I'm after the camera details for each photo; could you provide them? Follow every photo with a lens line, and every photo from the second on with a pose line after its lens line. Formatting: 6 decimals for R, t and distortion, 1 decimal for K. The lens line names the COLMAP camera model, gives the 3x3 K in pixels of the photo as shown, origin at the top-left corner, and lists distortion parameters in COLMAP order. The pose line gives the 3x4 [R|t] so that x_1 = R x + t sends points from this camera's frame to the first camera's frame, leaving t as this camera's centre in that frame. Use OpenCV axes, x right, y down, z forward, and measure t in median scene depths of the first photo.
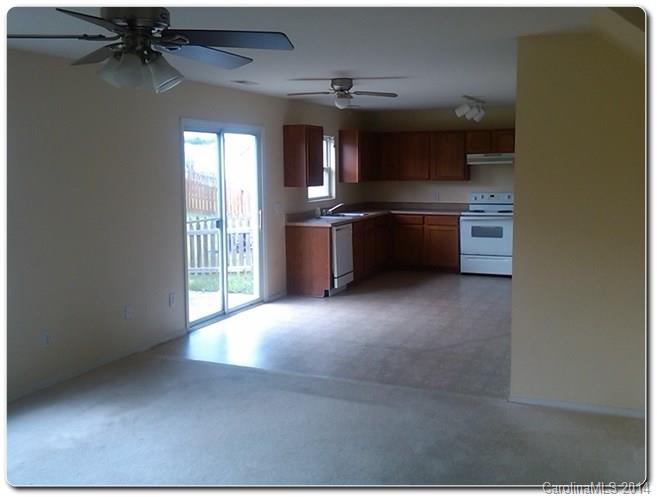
lens RADIAL K [[678.4, 0, 328.5], [0, 678.4, 248.5], [0, 0, 1]] dist [0.135283, -0.442938]
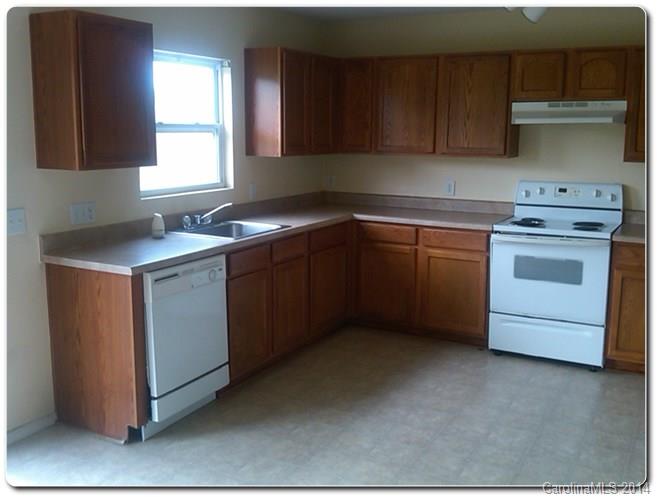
lens RADIAL K [[664.2, 0, 327.7], [0, 664.2, 233.4], [0, 0, 1]] dist [0.061902, -0.003460]
pose [[0.994430, 0.032302, -0.100323, 0.125854], [-0.028642, 0.998878, 0.037716, -0.061001], [0.101428, -0.034633, 0.994240, 0.523378]]
